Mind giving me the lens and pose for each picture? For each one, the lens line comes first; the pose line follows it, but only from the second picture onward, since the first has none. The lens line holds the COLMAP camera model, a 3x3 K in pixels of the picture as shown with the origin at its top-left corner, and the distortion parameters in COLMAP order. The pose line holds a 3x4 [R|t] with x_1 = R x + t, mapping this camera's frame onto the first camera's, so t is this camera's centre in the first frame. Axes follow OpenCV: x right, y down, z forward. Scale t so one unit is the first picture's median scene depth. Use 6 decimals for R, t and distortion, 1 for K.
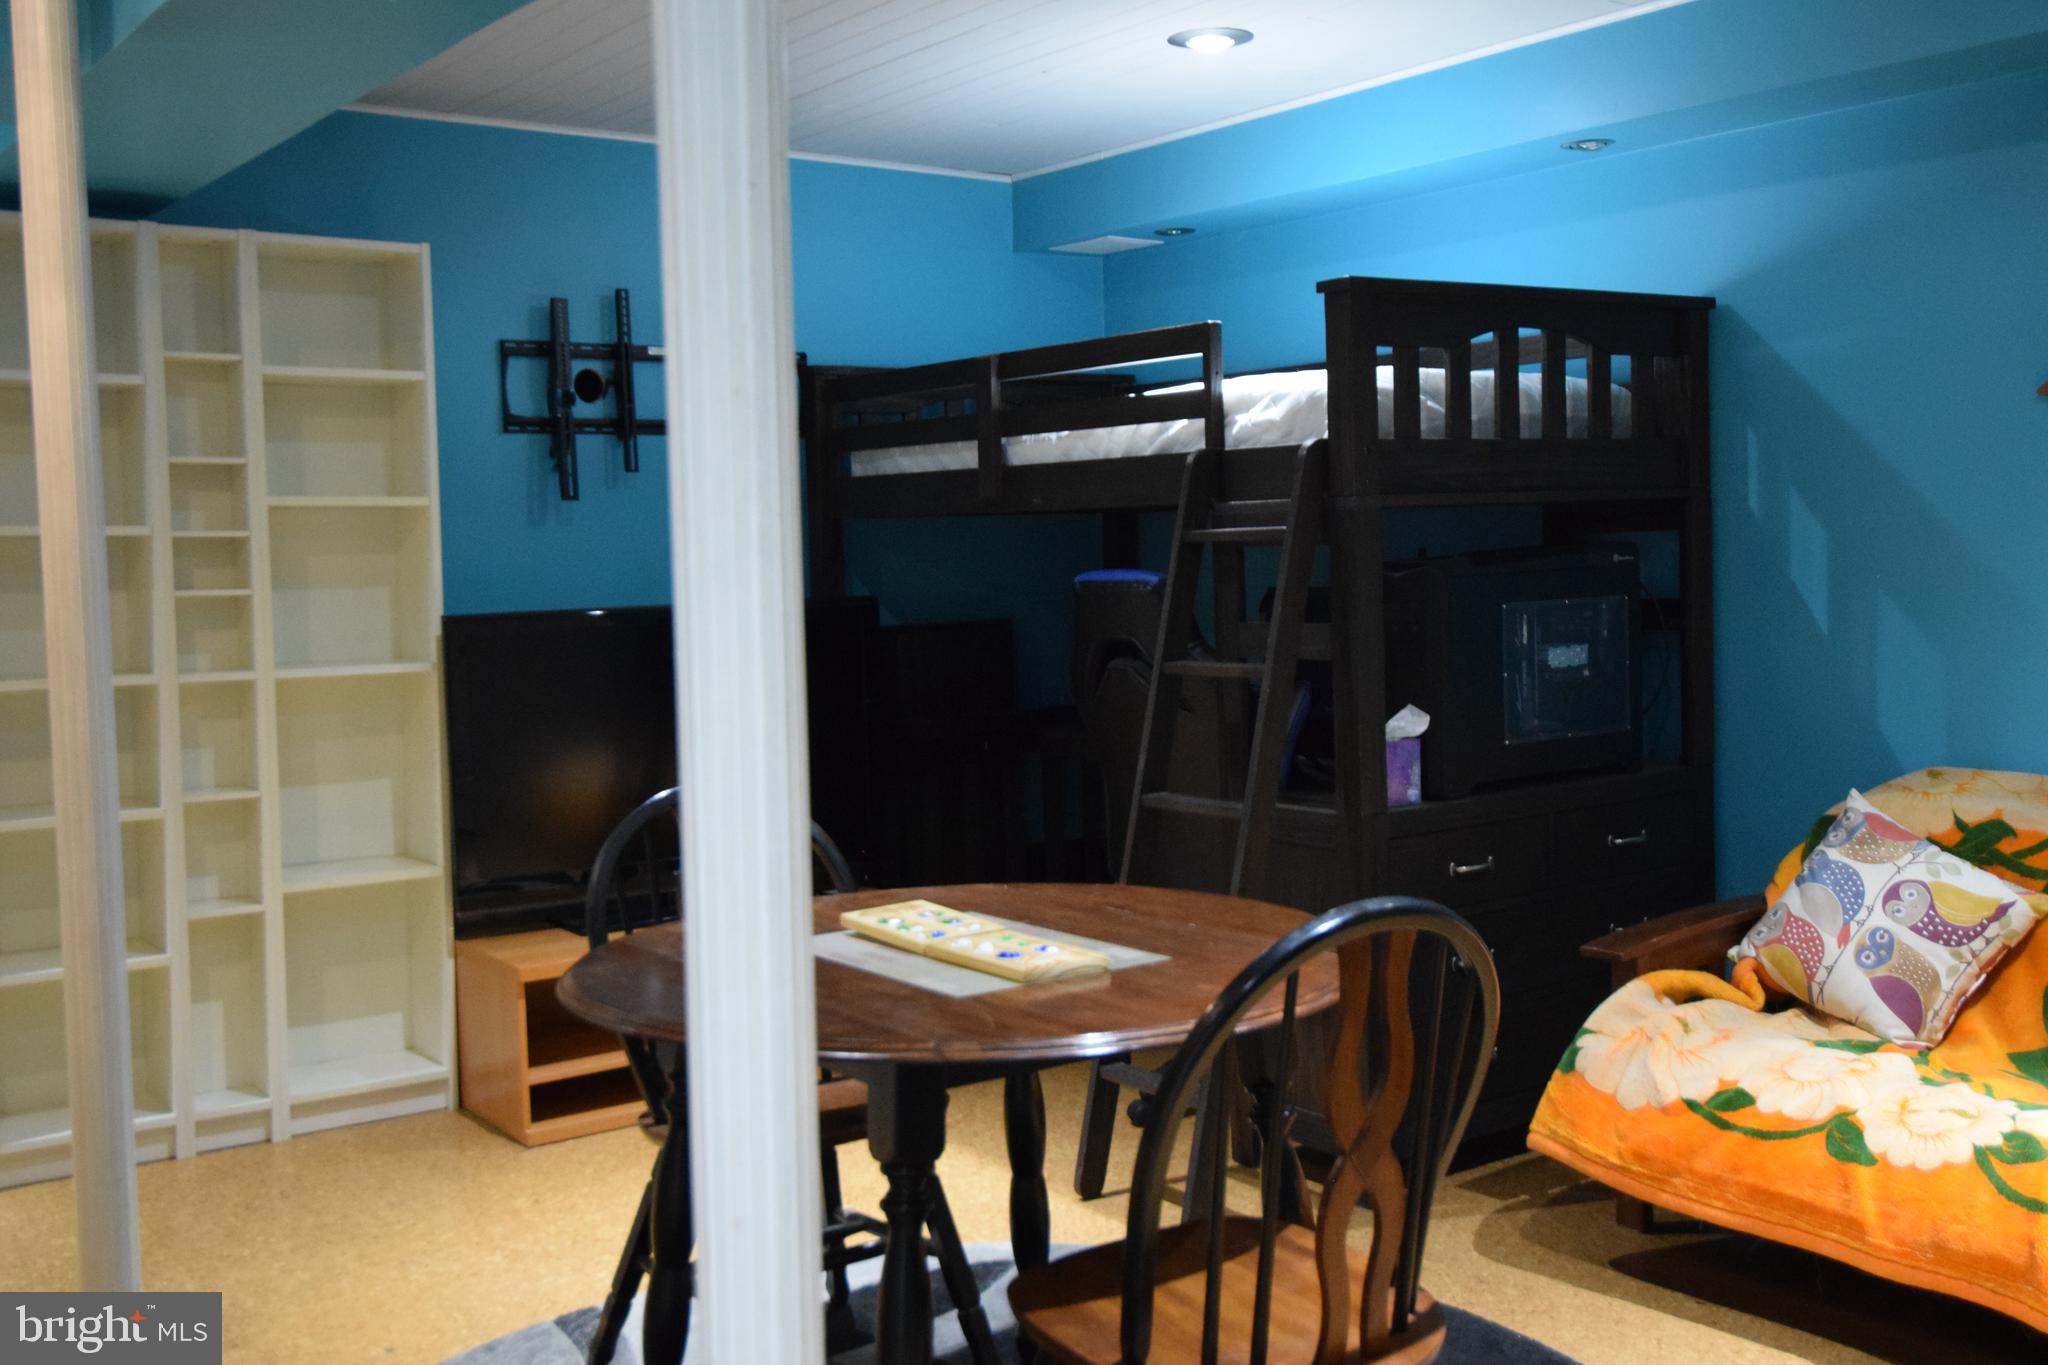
lens RADIAL K [[2001.0, 0, 1022.8], [0, 2001.0, 674.7], [0, 0, 1]] dist [0.040152, 0.000000]
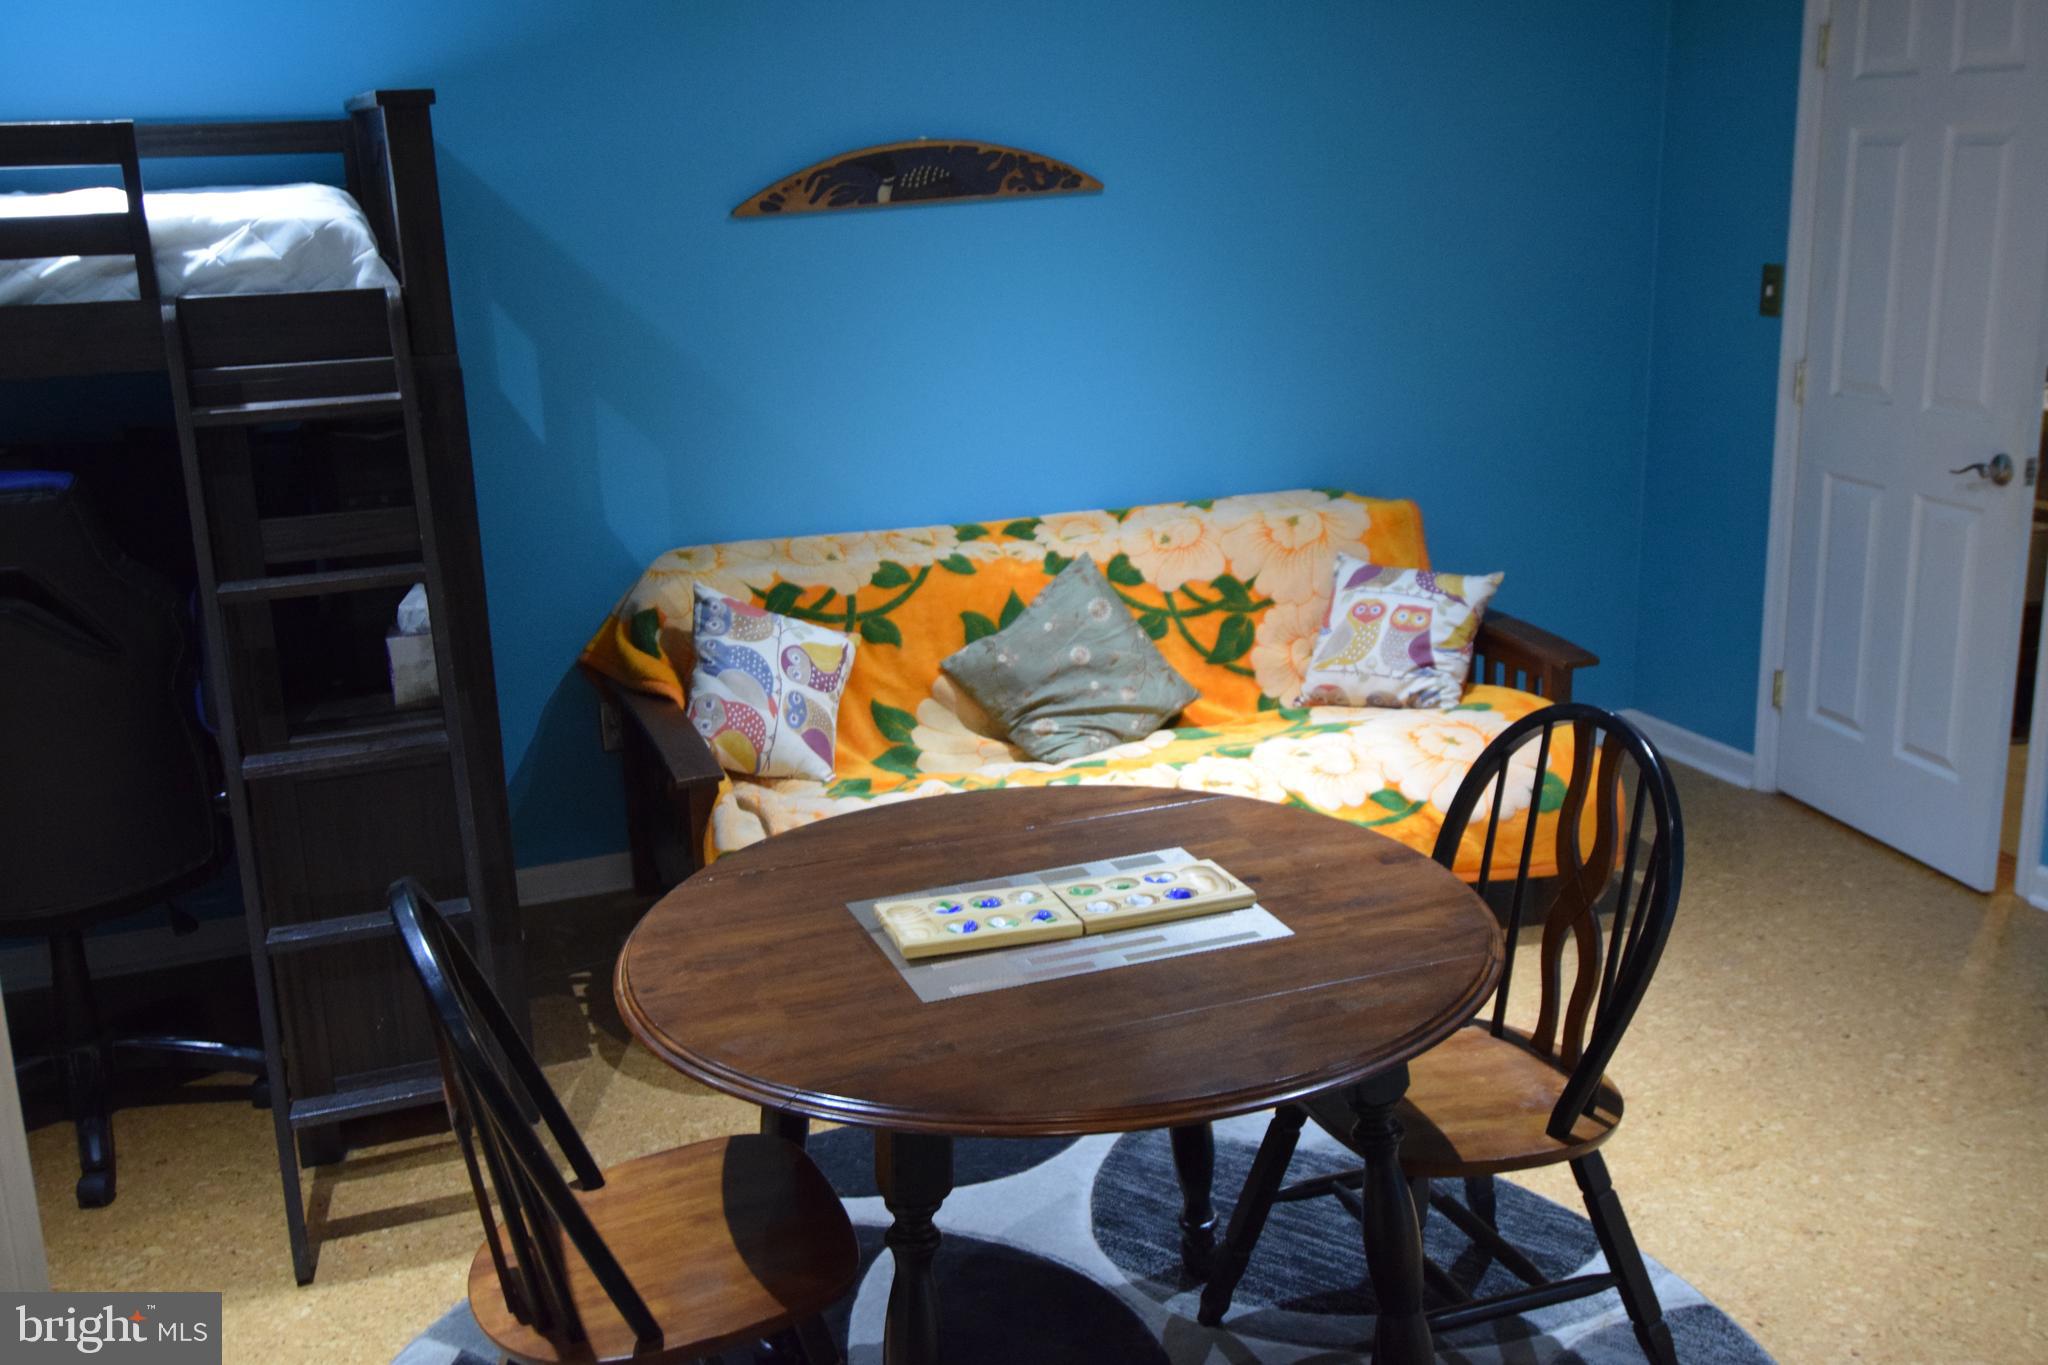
lens RADIAL K [[2013.2, 0, 1020.5], [0, 2013.2, 688.3], [0, 0, 1]] dist [0.025542, 0.000000]
pose [[0.281118, -0.238405, 0.929589, -0.606586], [0.095541, 0.970792, 0.220080, -0.117447], [-0.954906, 0.026946, 0.295684, 0.522383]]
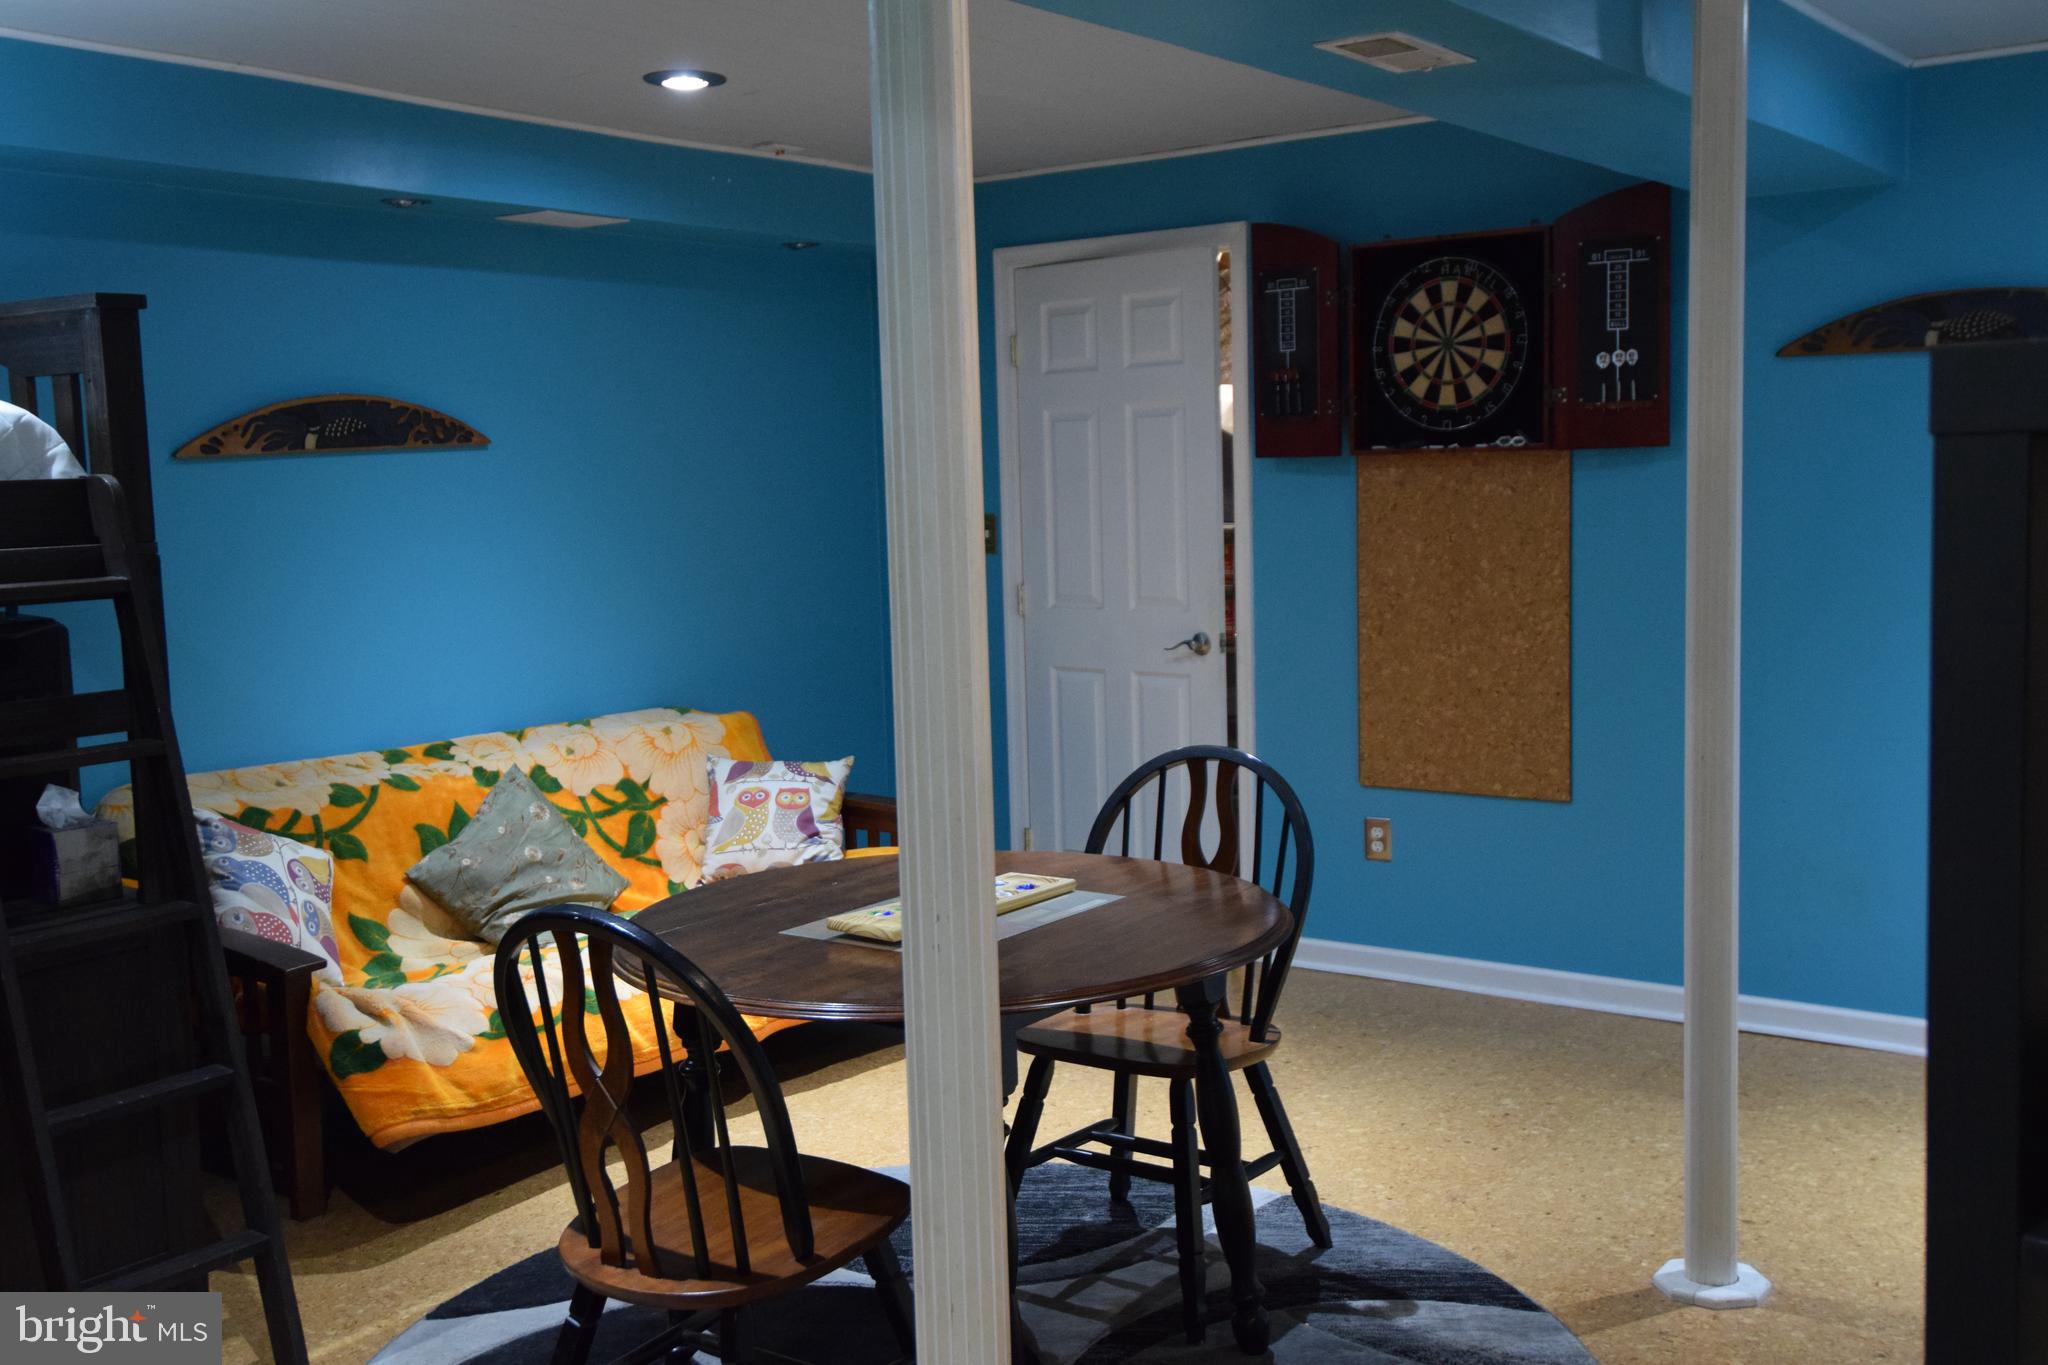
lens RADIAL K [[2013.2, 0, 1023.3], [0, 2013.2, 685.4], [0, 0, 1]] dist [0.025542, 0.000000]
pose [[-0.289181, -0.070118, 0.954703, -0.814675], [0.104947, 0.988980, 0.104424, -0.079453], [-0.951504, 0.130391, -0.278636, 0.897649]]
